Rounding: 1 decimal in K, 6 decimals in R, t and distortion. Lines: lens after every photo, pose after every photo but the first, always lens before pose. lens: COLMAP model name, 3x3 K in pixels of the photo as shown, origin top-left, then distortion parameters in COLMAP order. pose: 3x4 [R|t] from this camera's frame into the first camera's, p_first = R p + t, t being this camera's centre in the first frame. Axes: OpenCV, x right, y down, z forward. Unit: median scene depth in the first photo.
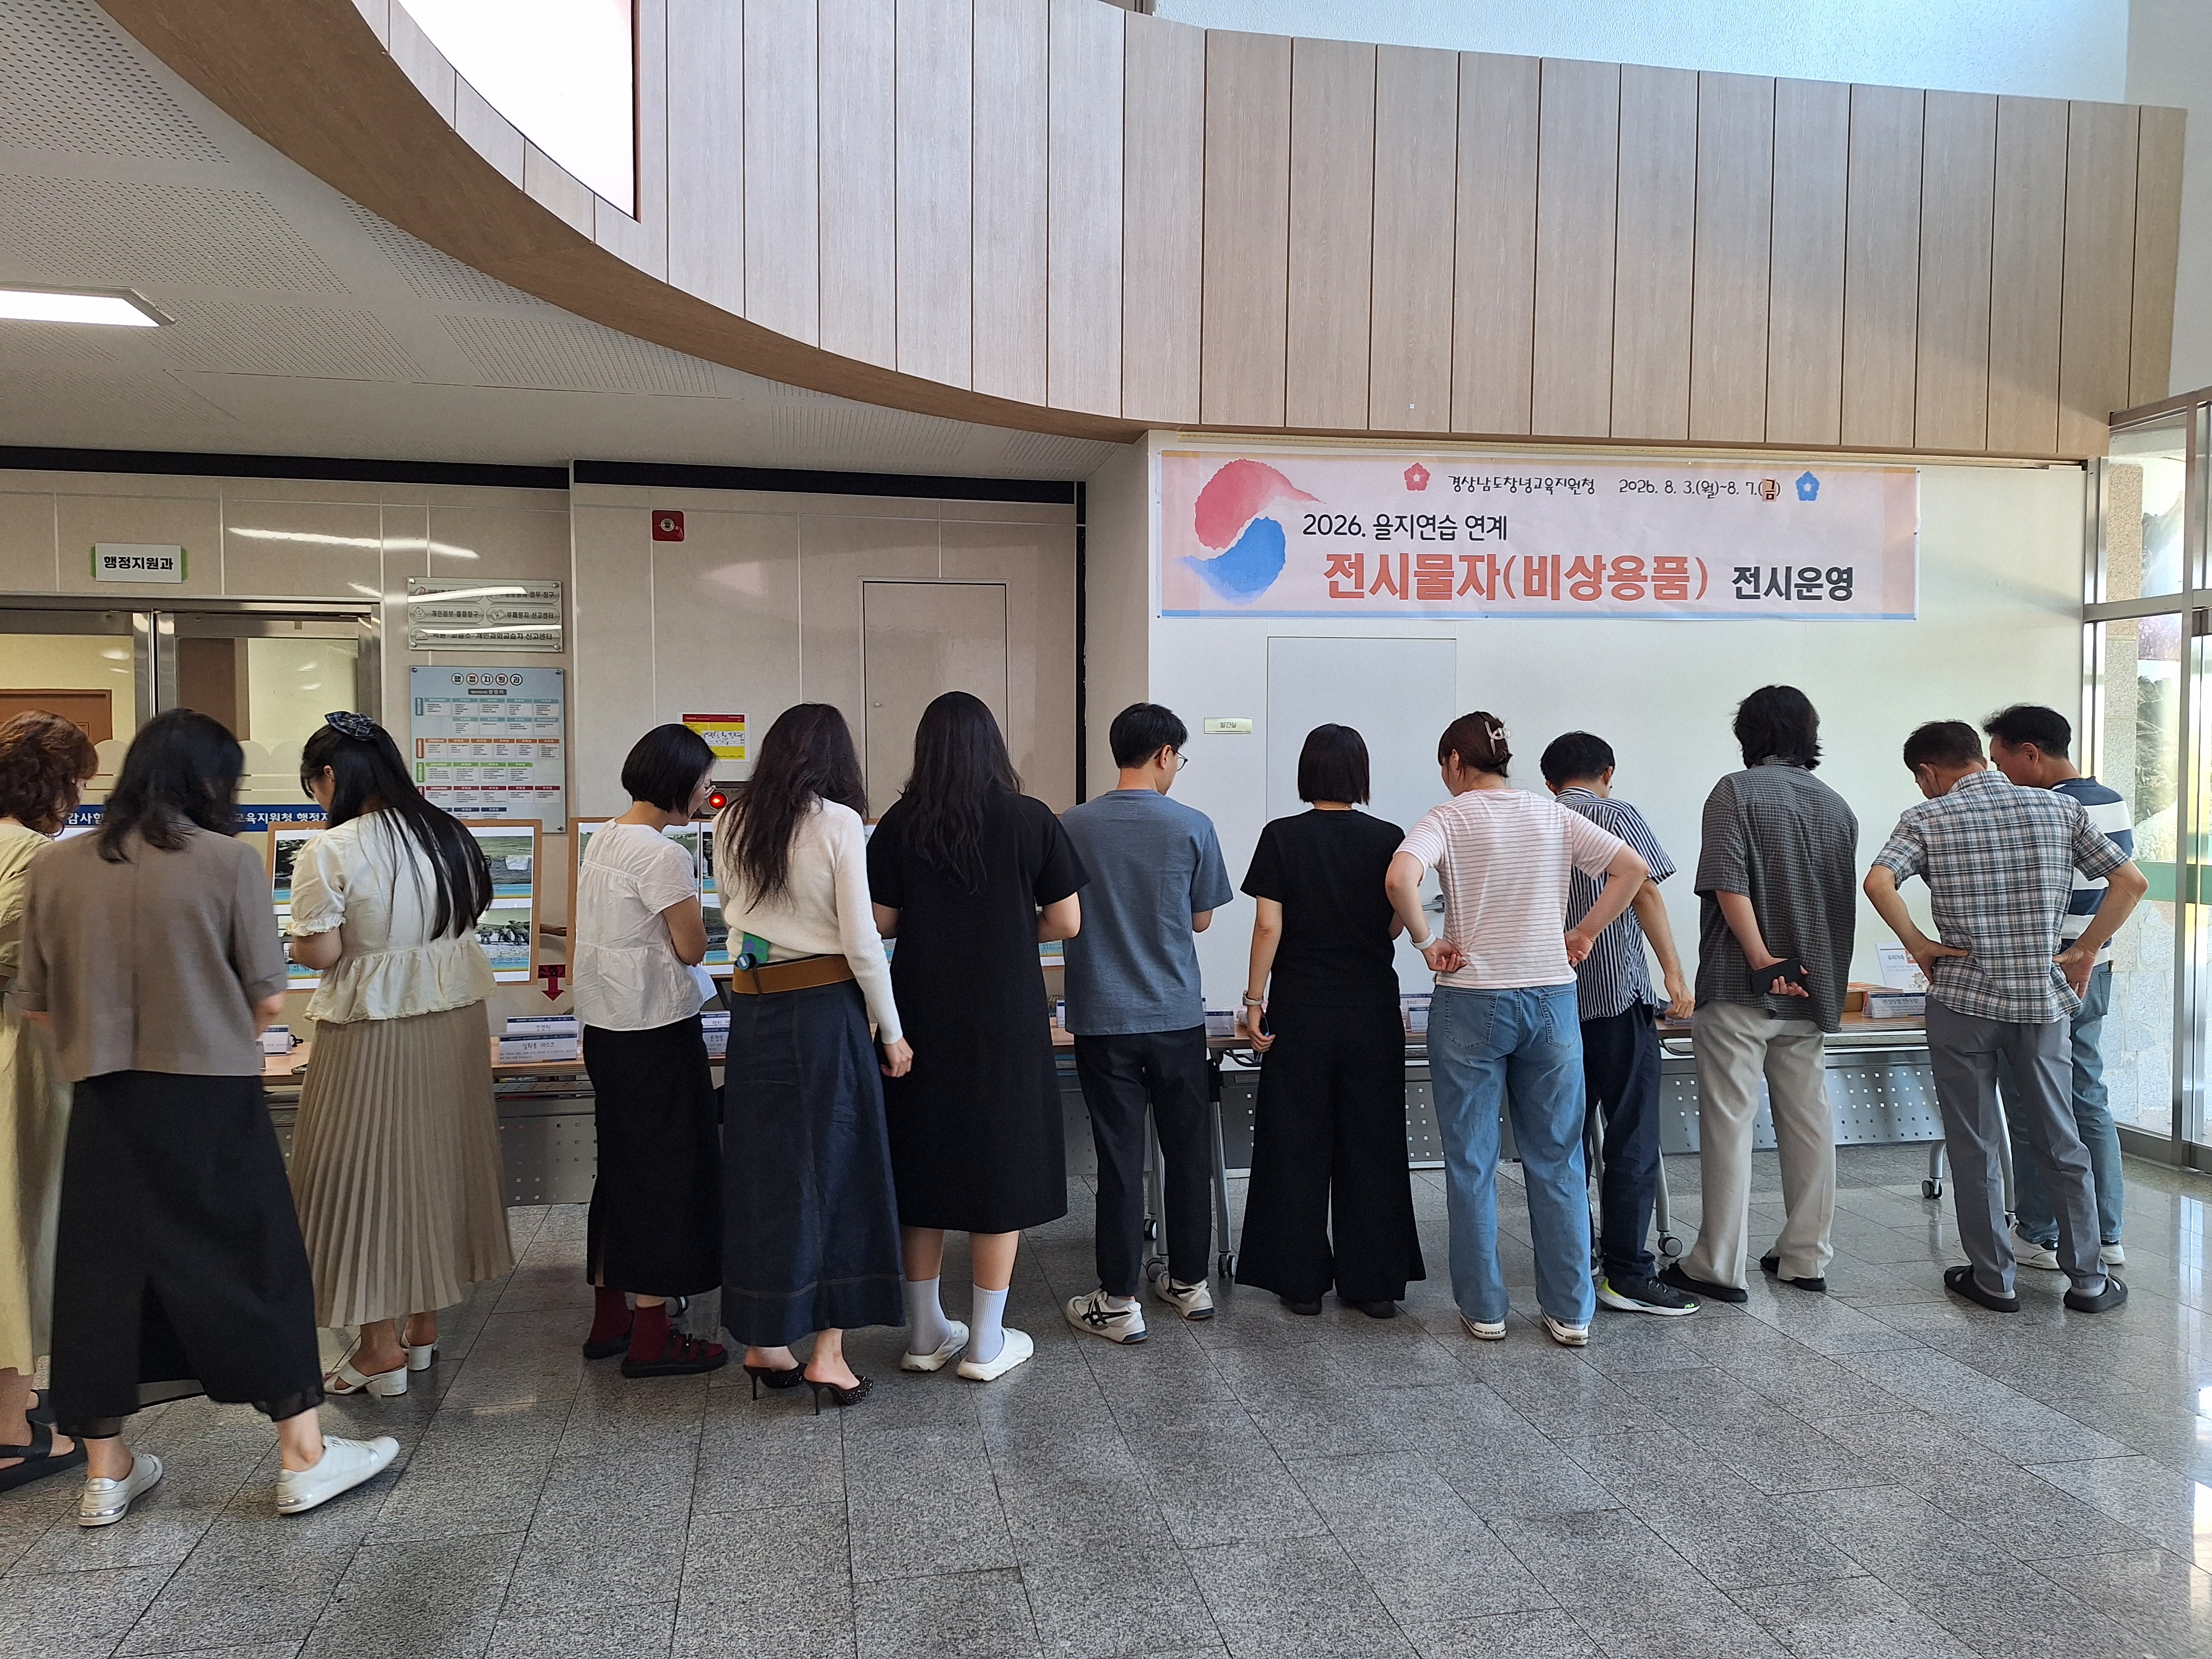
lens RADIAL K [[1499.6, 0, 1100.6], [0, 1499.6, 813.9], [0, 0, 1]] dist [0.032624, -0.025389]
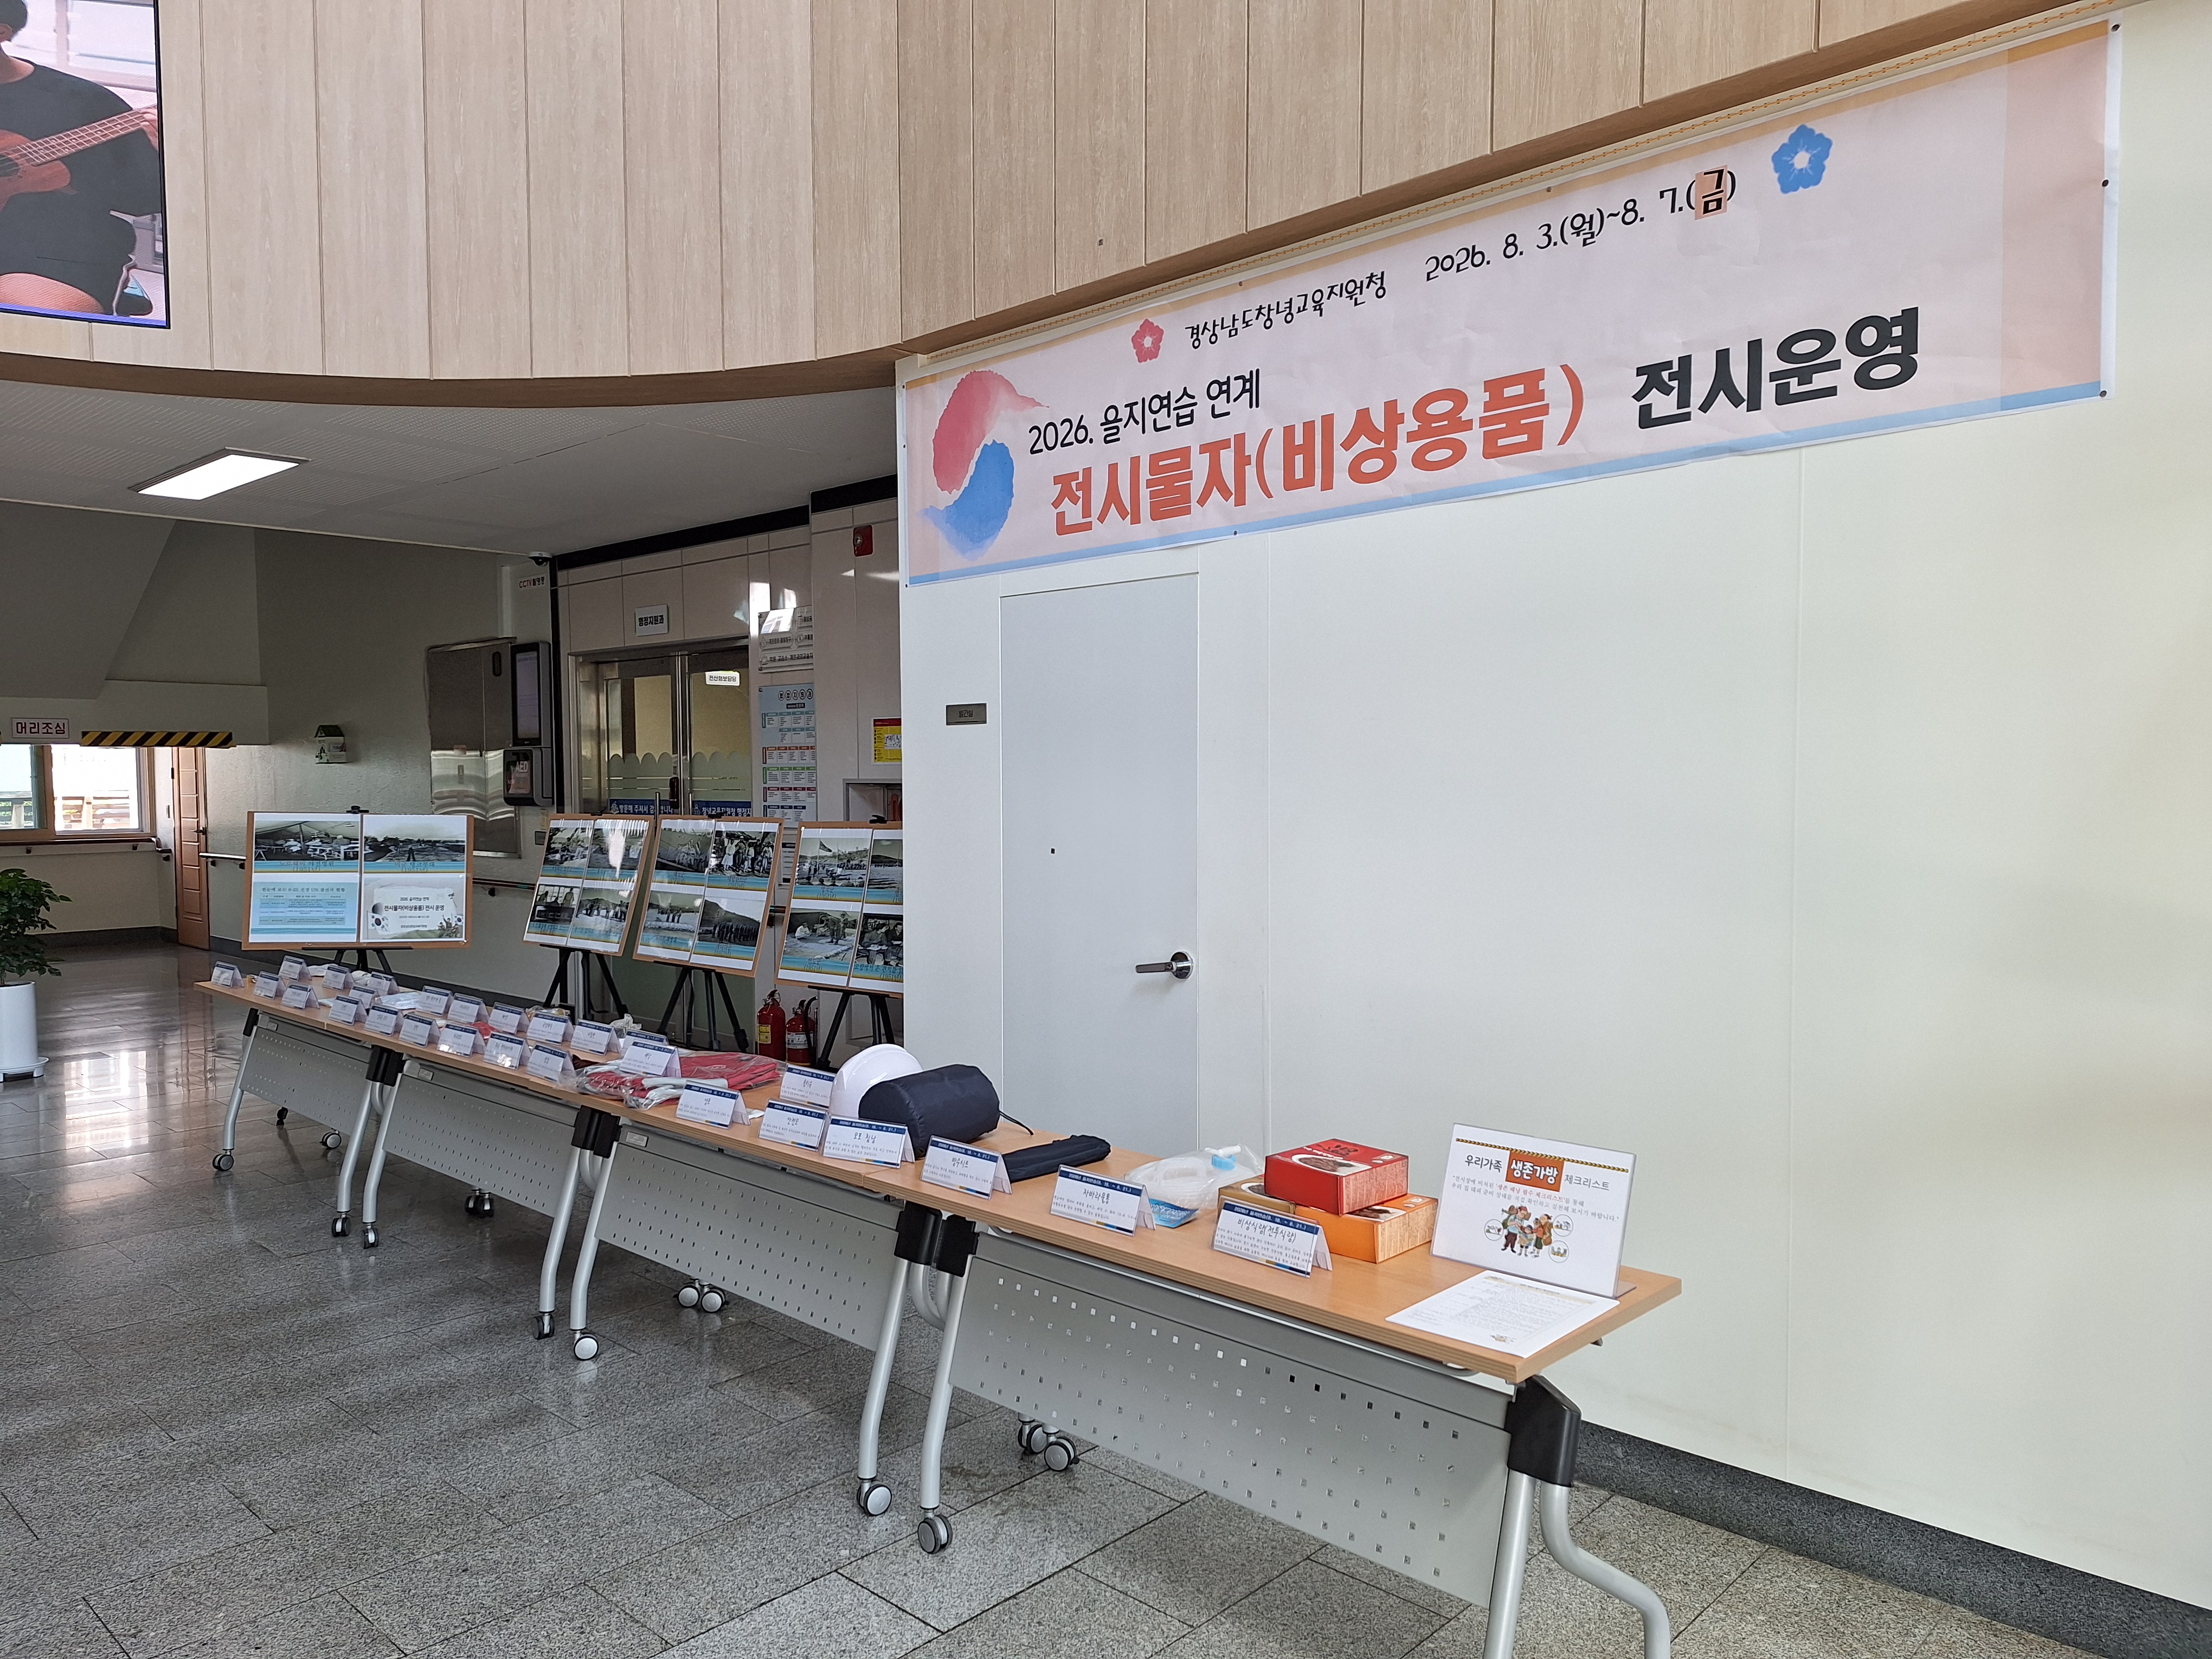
lens RADIAL K [[1499.6, 0, 1106.6], [0, 1499.6, 848.5], [0, 0, 1]] dist [0.032624, -0.025389]
pose [[0.602376, 0.036903, -0.797359, 0.745129], [-0.021126, 0.999318, 0.030290, -0.013382], [0.797933, -0.001400, 0.602745, 0.565687]]
